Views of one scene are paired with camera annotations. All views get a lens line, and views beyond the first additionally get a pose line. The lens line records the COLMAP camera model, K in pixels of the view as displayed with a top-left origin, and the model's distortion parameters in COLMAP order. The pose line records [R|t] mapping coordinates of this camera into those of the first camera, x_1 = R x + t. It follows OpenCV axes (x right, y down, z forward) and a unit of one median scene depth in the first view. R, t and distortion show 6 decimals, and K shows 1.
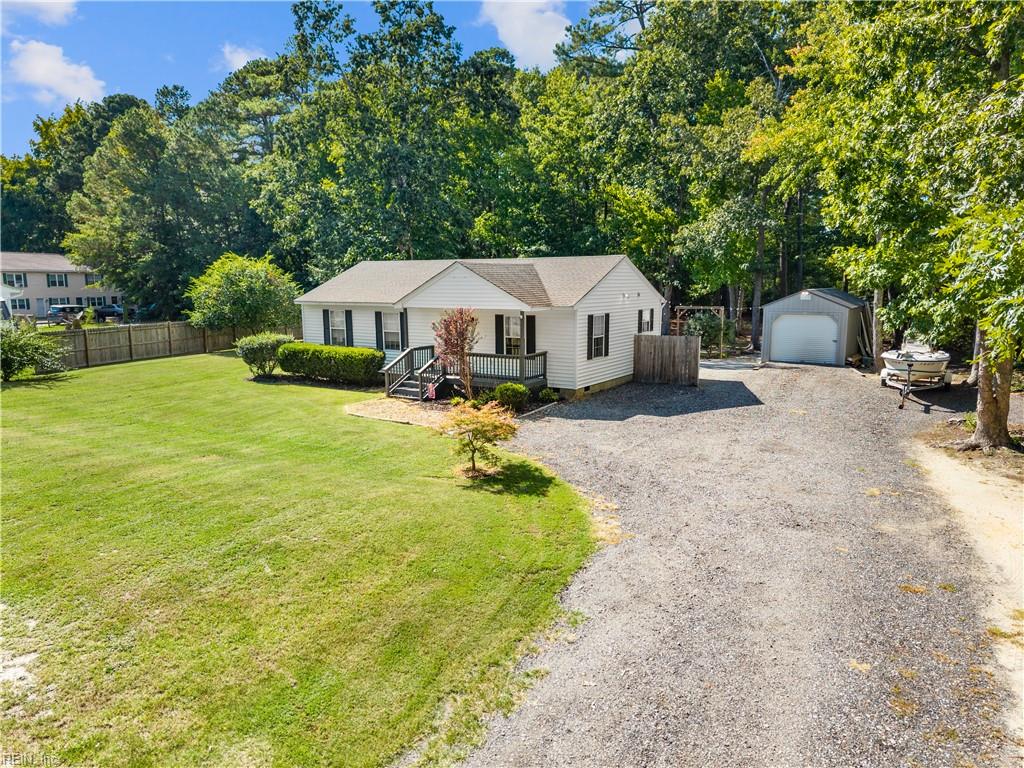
lens RADIAL K [[692.9, 0, 512.2], [0, 692.9, 400.2], [0, 0, 1]] dist [0.002257, -0.002853]
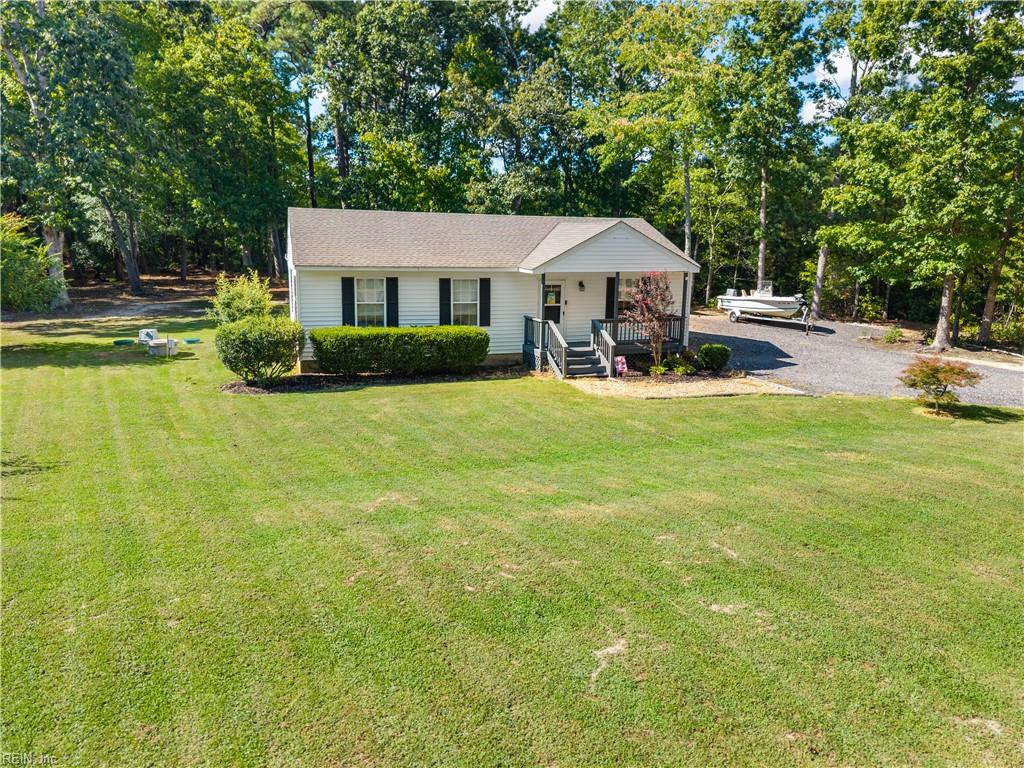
lens RADIAL K [[713.6, 0, 513.1], [0, 713.6, 354.9], [0, 0, 1]] dist [0.002413, 0.001563]
pose [[0.623454, -0.112369, 0.773744, -0.776529], [0.114556, 0.992067, 0.051770, -0.075048], [-0.773423, 0.056361, 0.631380, 0.437262]]
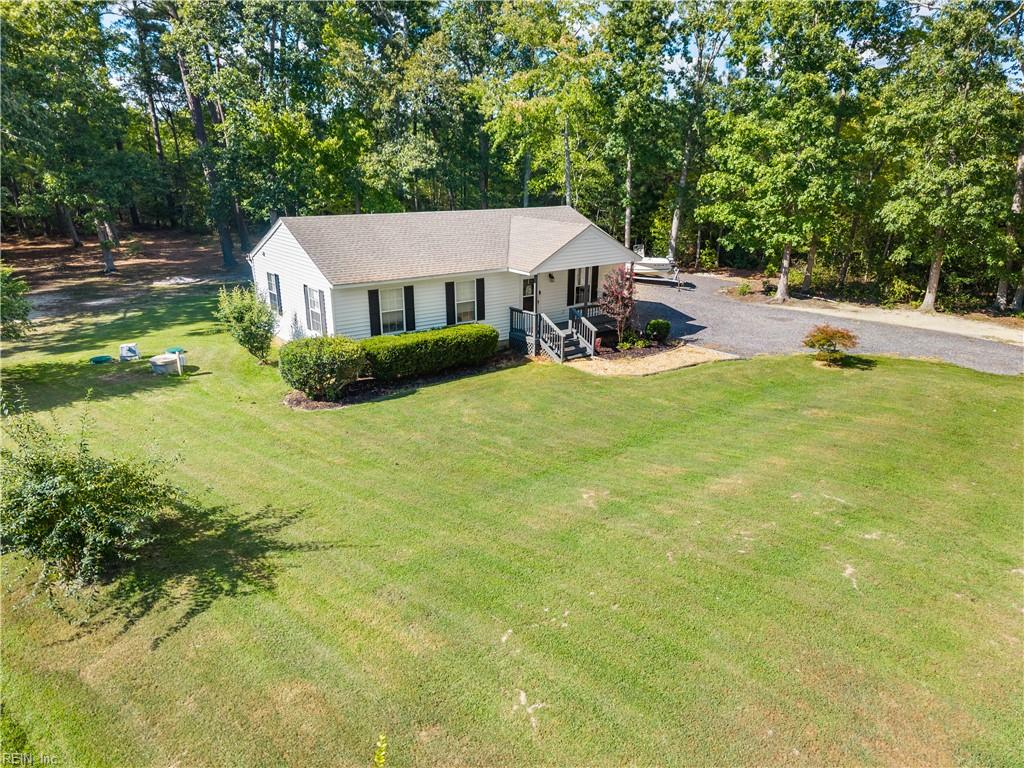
lens RADIAL K [[692.9, 0, 512.2], [0, 692.9, 400.2], [0, 0, 1]] dist [0.002257, -0.002853]
pose [[0.345611, -0.301349, 0.888674, -0.997984], [0.156313, 0.952289, 0.262130, -0.203666], [-0.925267, 0.048316, 0.376226, 0.599156]]
